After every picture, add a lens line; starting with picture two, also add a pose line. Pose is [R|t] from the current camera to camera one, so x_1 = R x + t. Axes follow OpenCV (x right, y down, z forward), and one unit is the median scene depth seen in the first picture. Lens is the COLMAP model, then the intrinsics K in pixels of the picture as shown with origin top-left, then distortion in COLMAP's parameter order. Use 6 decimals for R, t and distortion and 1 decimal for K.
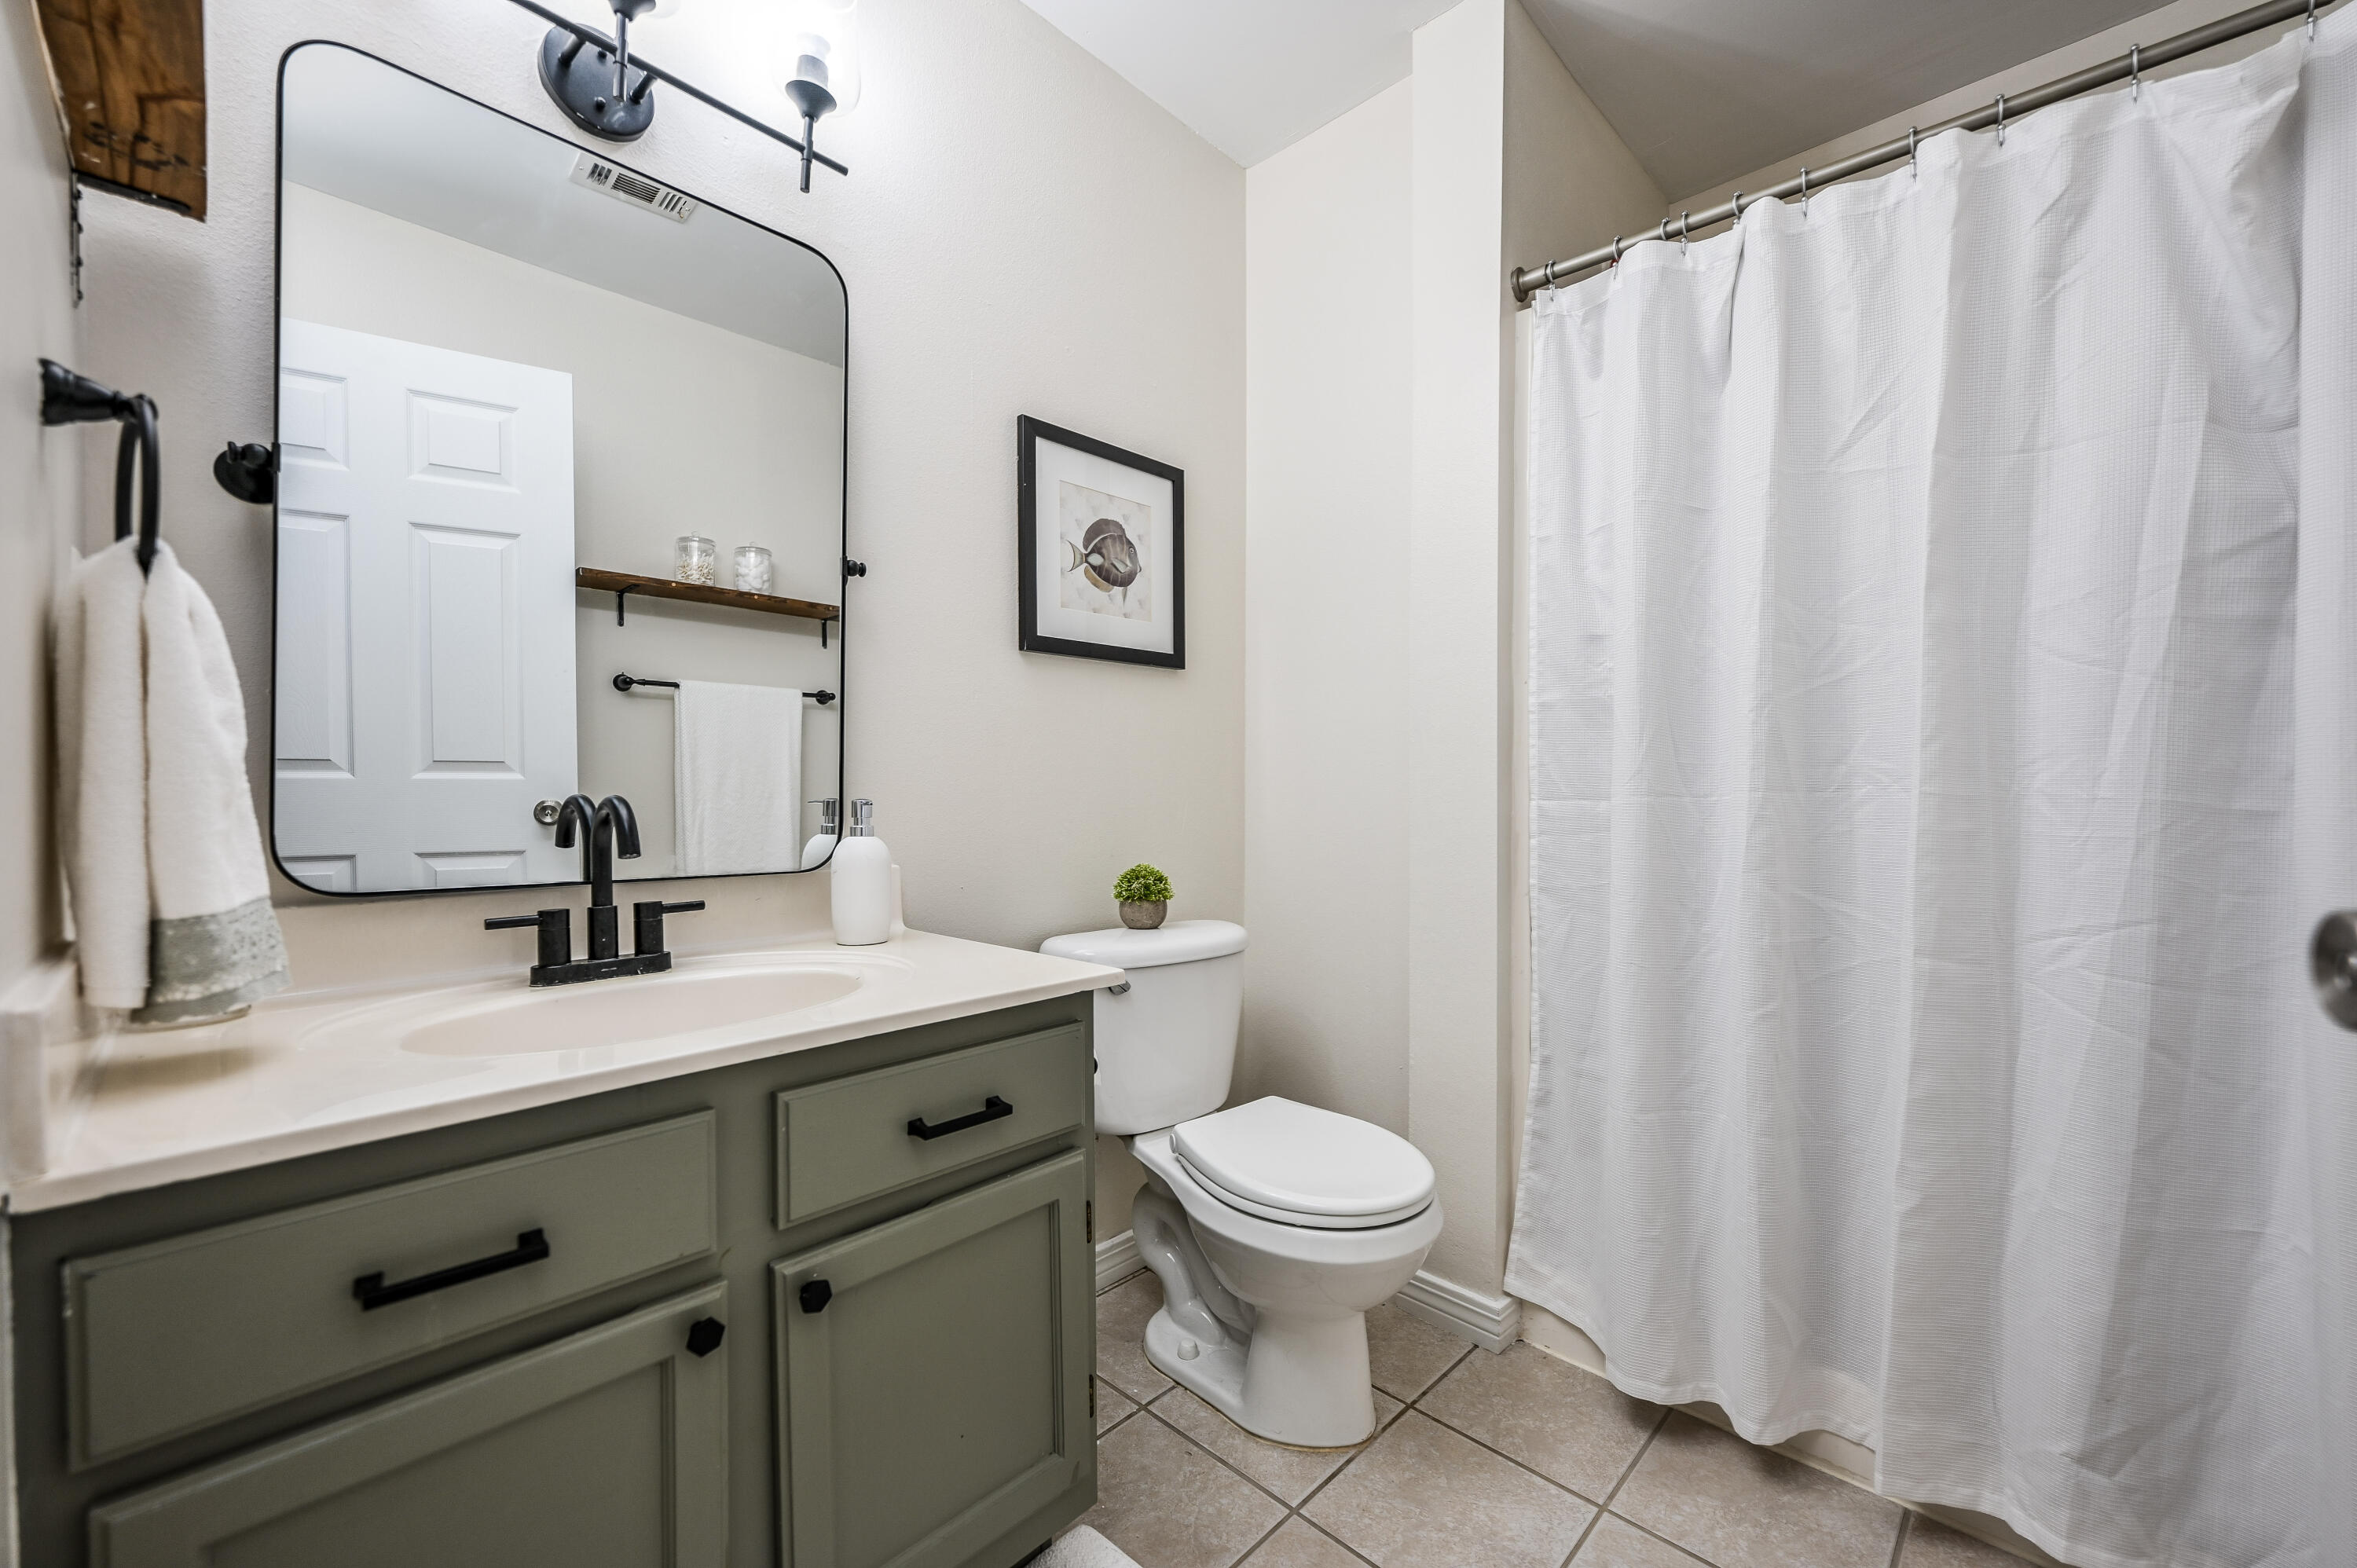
lens RADIAL K [[932.6, 0, 1186.6], [0, 932.6, 797.4], [0, 0, 1]] dist [-0.001189, -0.000358]
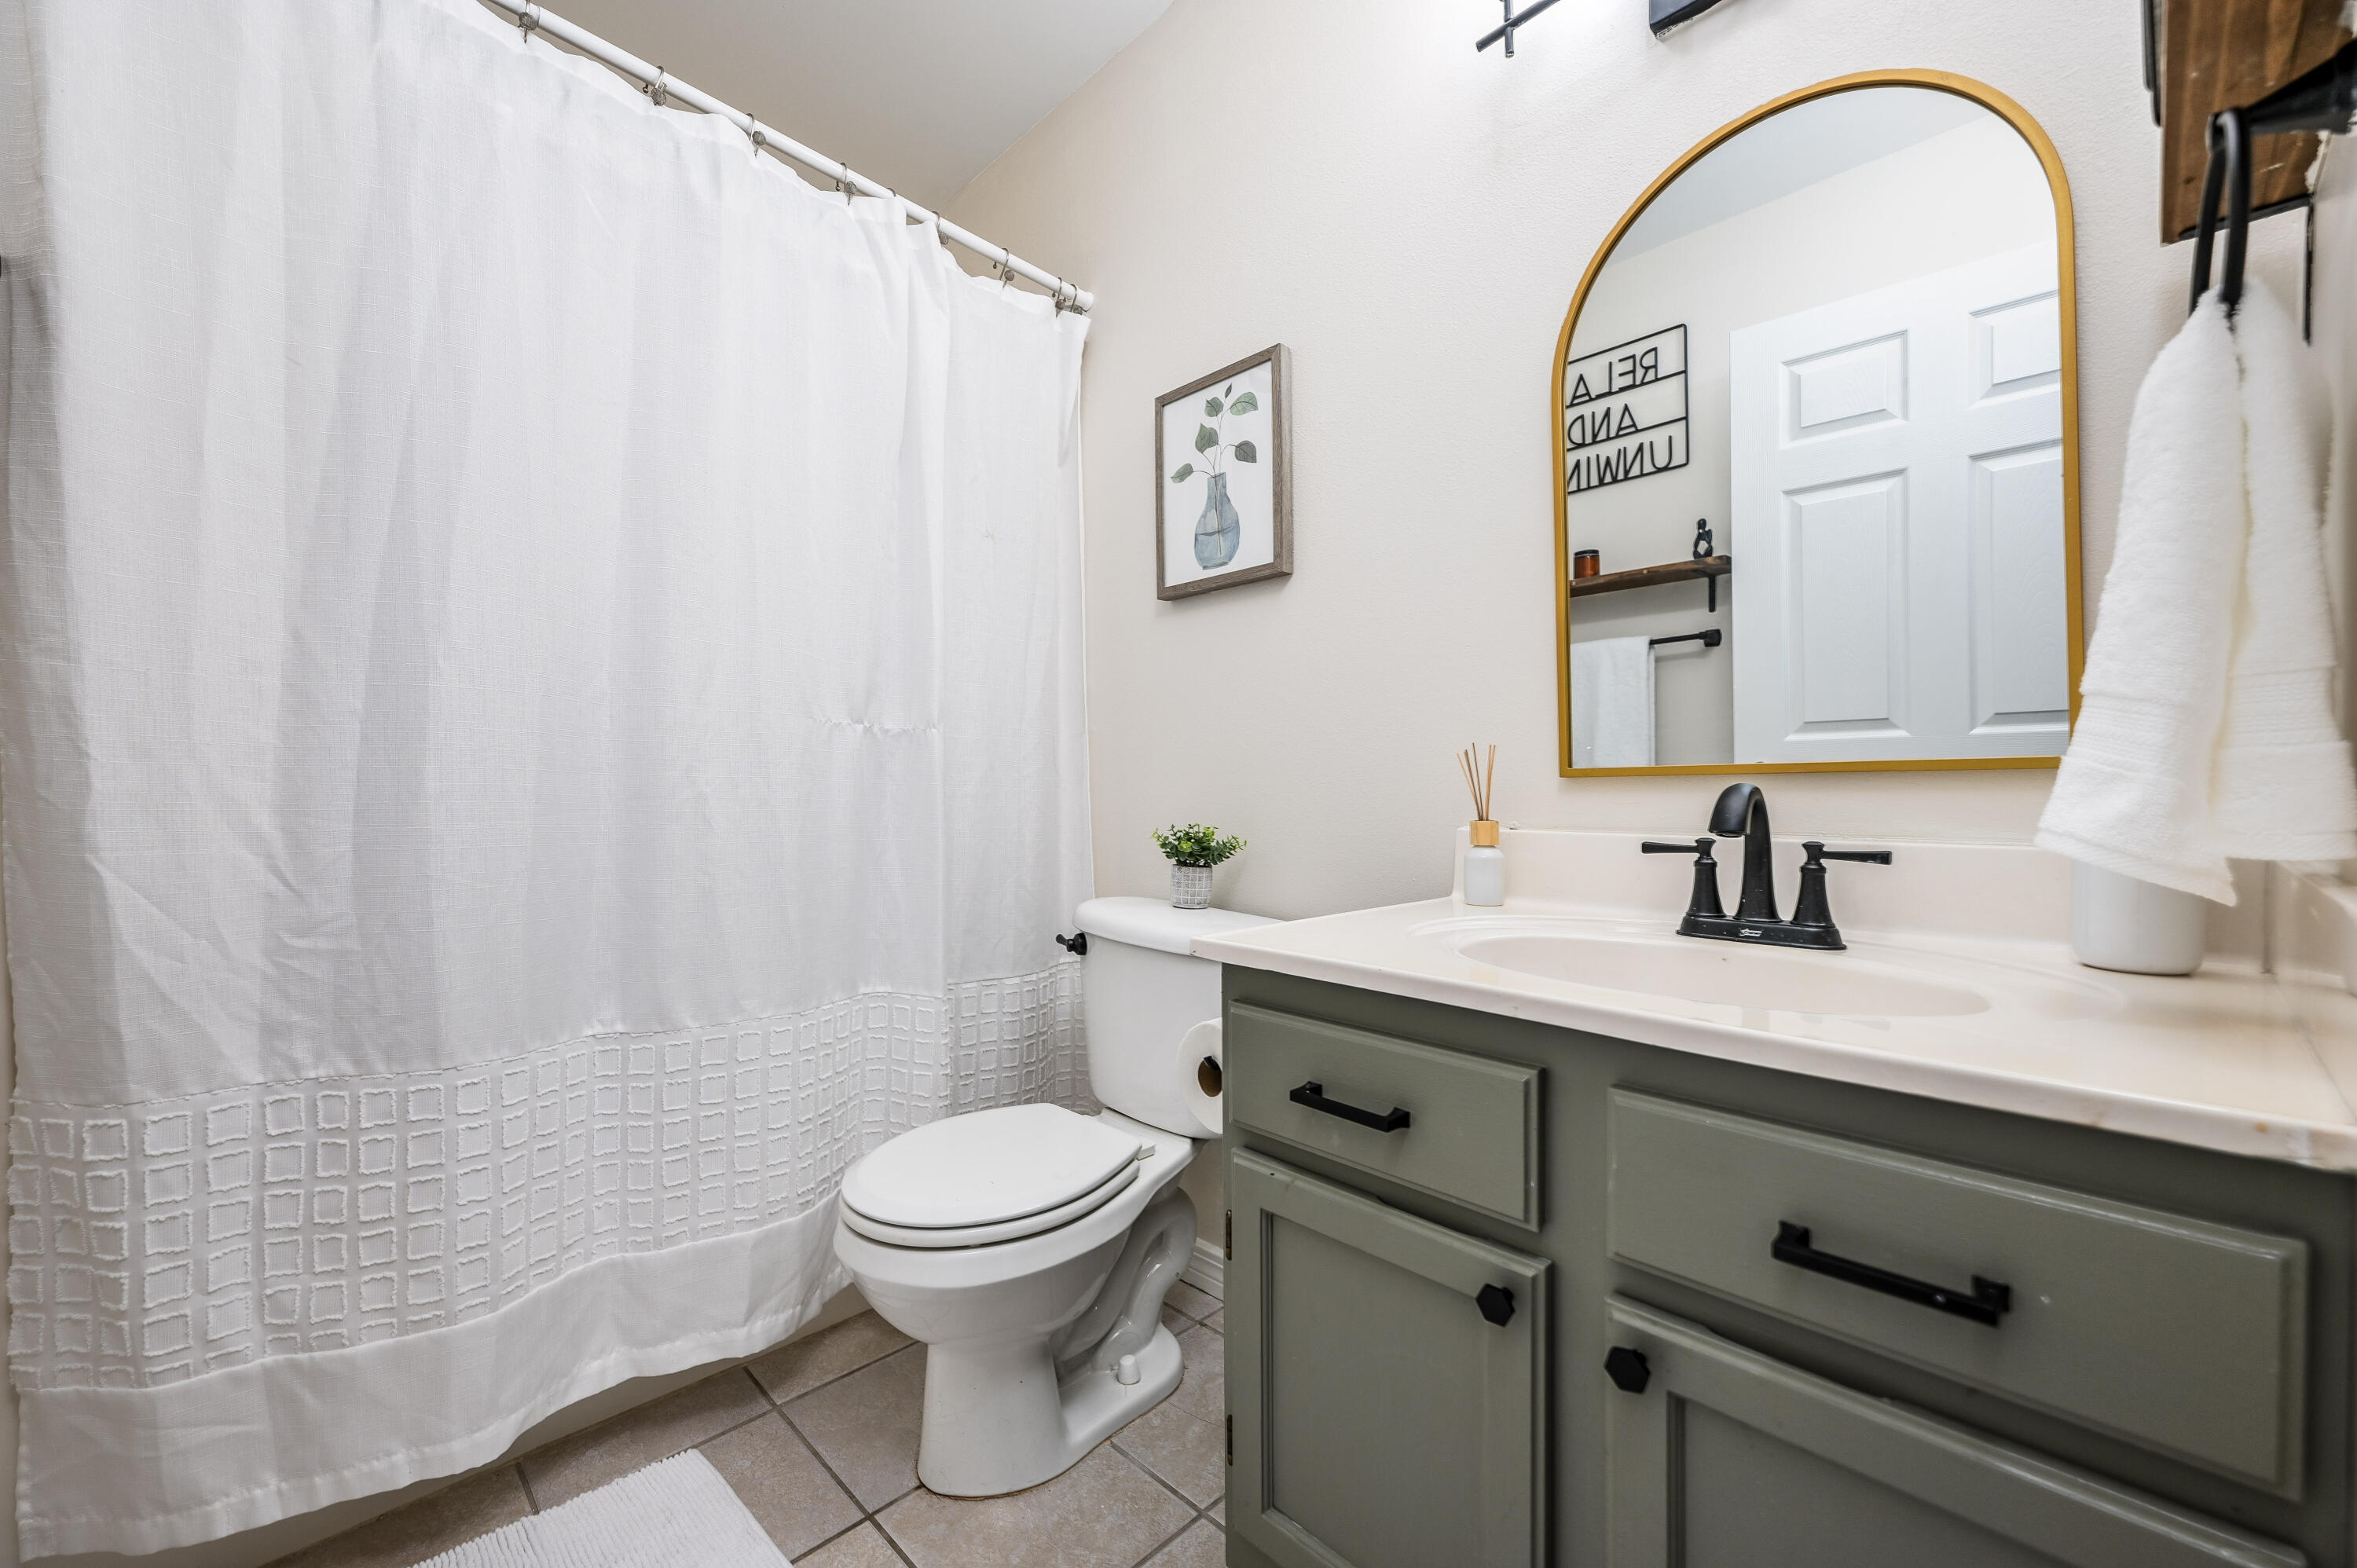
lens RADIAL K [[932.6, 0, 1186.6], [0, 932.6, 797.4], [0, 0, 1]] dist [-0.001189, -0.000358]
pose [[-0.006729, -0.007632, -0.999948, 0.240371], [-0.009746, 0.999924, -0.007566, 0.072367], [0.999930, 0.009695, -0.006803, 0.476880]]
